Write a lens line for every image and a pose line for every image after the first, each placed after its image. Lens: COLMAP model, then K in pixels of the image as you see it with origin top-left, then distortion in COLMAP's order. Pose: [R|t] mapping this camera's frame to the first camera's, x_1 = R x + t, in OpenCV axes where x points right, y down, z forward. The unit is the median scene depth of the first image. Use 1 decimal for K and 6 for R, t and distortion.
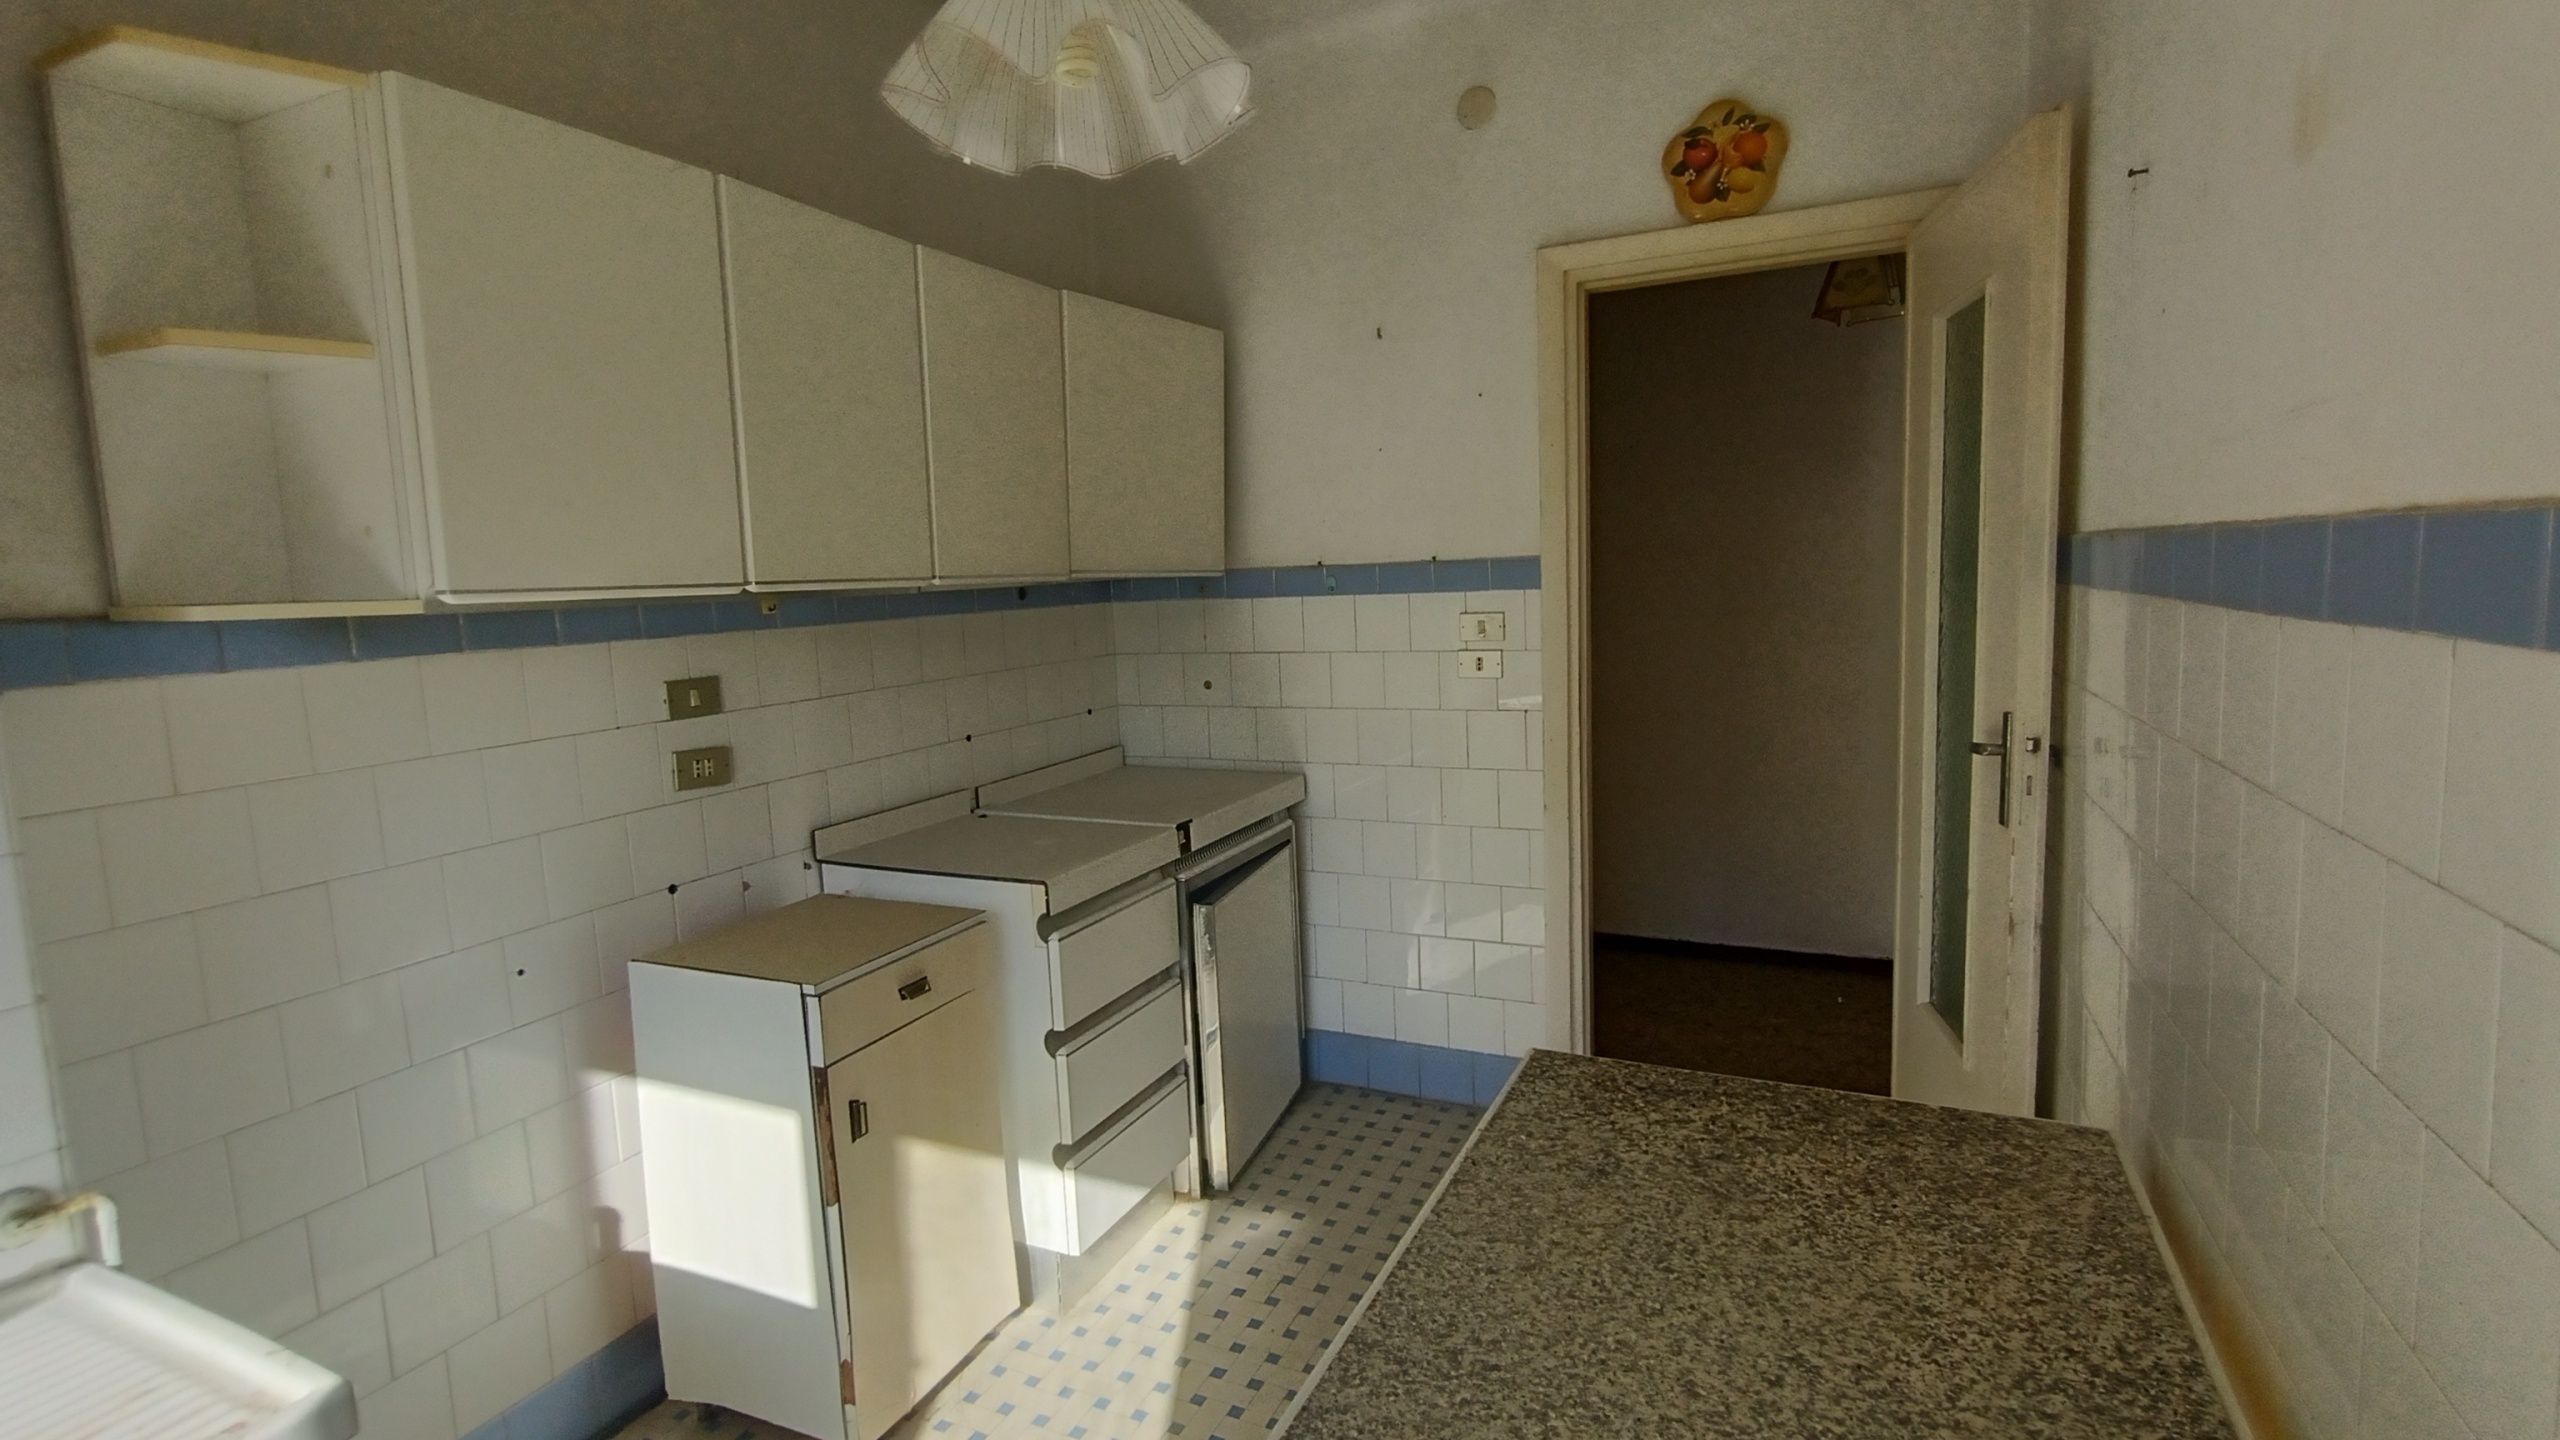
lens RADIAL K [[1169.8, 0, 1281.7], [0, 1169.8, 701.5], [0, 0, 1]] dist [-0.006931, 0.003645]
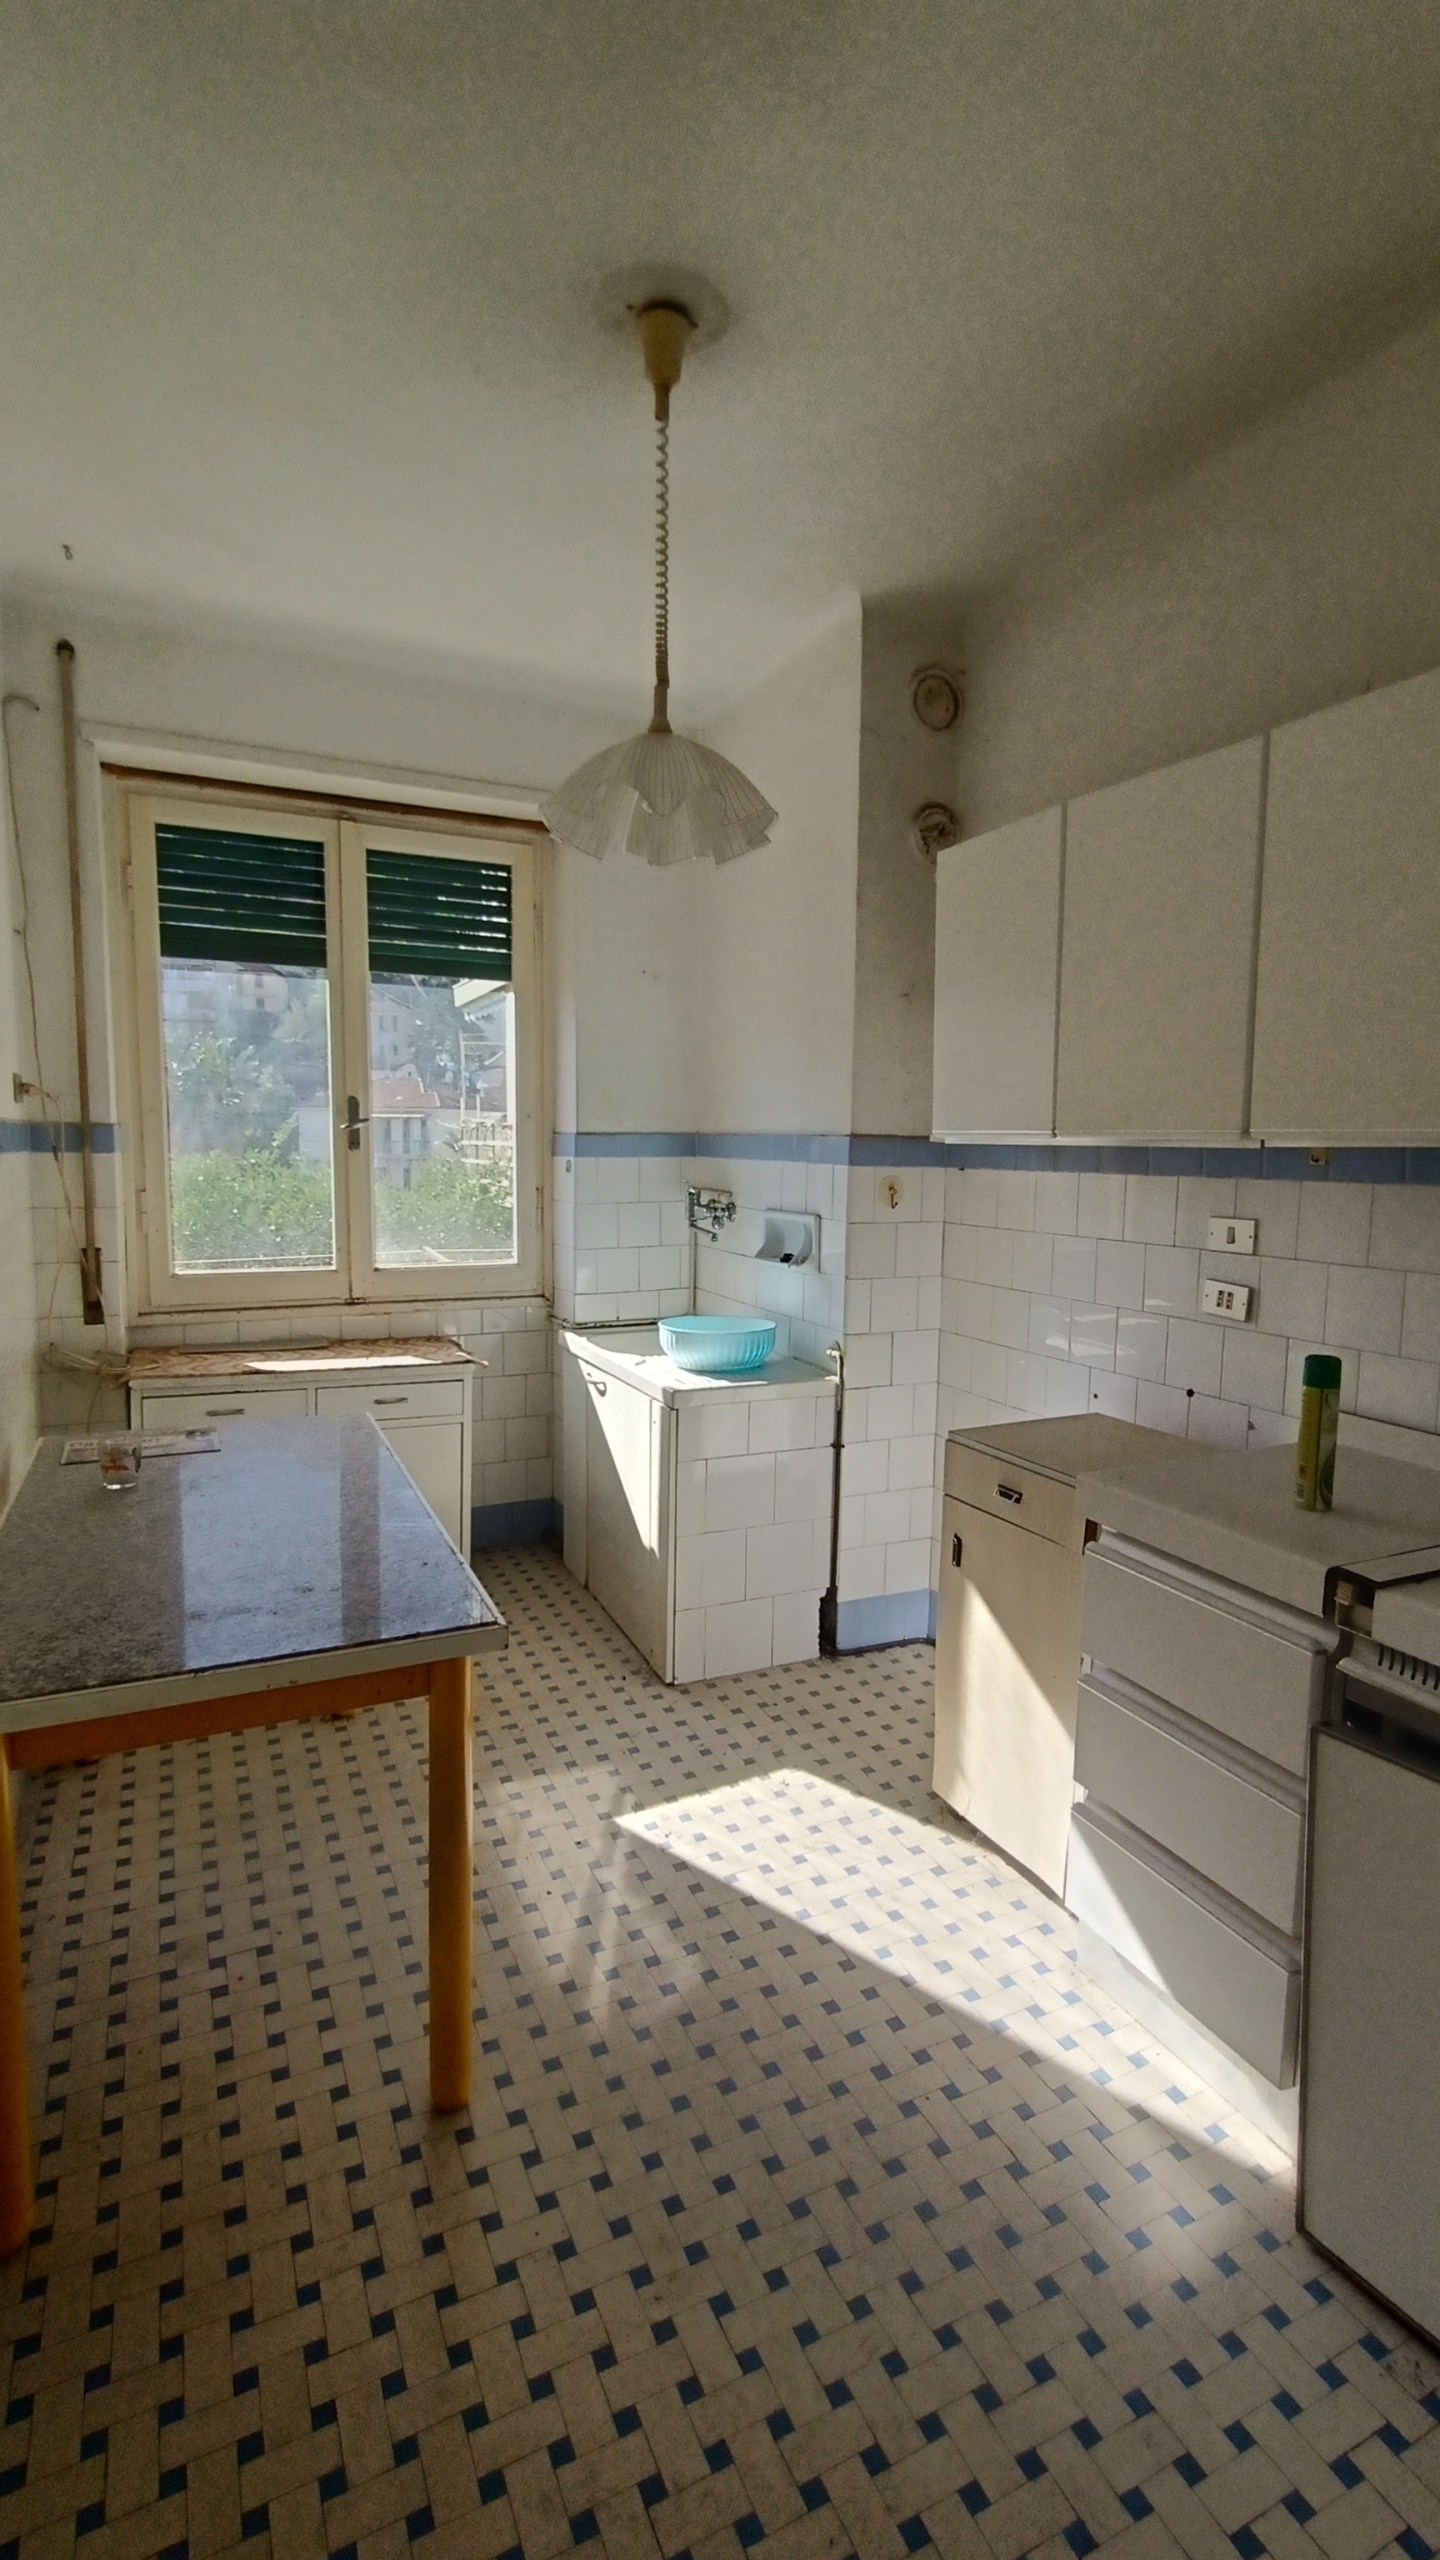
lens RADIAL K [[1165.4, 0, 730.8], [0, 1165.4, 1279.9], [0, 0, 1]] dist [-0.006372, 0.001136]
pose [[-0.625669, 0.118952, -0.770966, 0.546112], [-0.076241, 0.974250, 0.212189, -0.135525], [0.776354, 0.191540, -0.600489, 1.131043]]
